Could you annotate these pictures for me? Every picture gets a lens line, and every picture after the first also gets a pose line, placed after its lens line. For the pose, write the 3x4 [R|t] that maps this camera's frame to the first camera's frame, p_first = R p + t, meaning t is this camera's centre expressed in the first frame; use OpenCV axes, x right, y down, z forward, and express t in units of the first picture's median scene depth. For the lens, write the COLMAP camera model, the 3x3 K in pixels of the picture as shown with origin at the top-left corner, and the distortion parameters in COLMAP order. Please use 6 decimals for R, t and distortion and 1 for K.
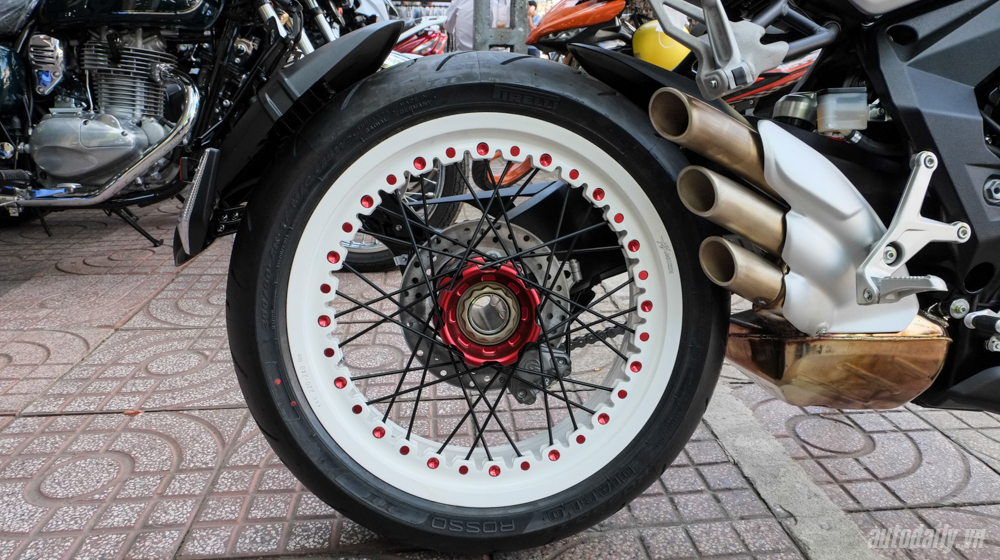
lens RADIAL K [[715.0, 0, 498.5], [0, 715.0, 268.6], [0, 0, 1]] dist [0.020497, 0.002112]
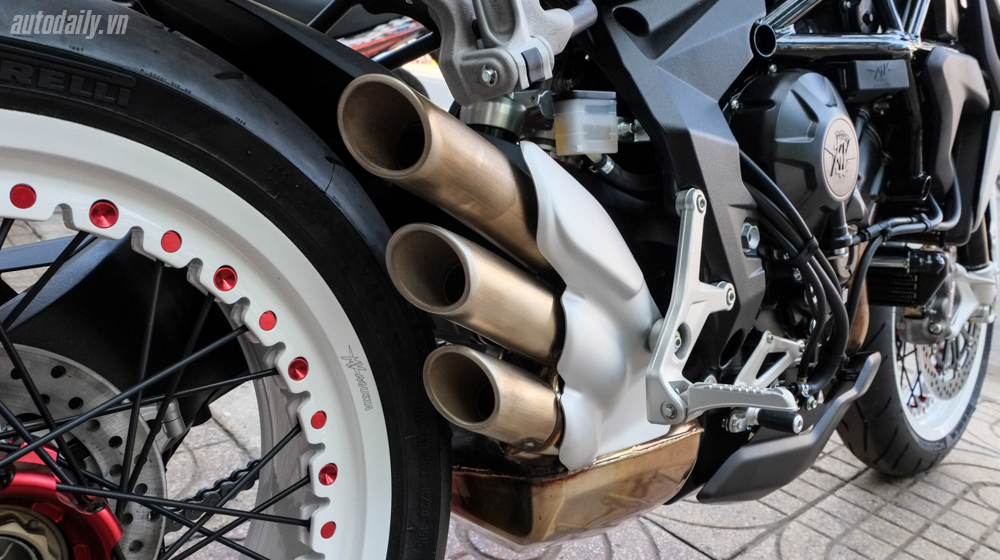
lens RADIAL K [[815.2, 0, 510.5], [0, 815.2, 283.4], [0, 0, 1]] dist [-0.000748, 0.009276]
pose [[0.812226, -0.082098, 0.577536, -0.025376], [0.069822, 0.996612, 0.043474, -0.110315], [-0.579149, 0.005014, 0.815207, 0.424469]]
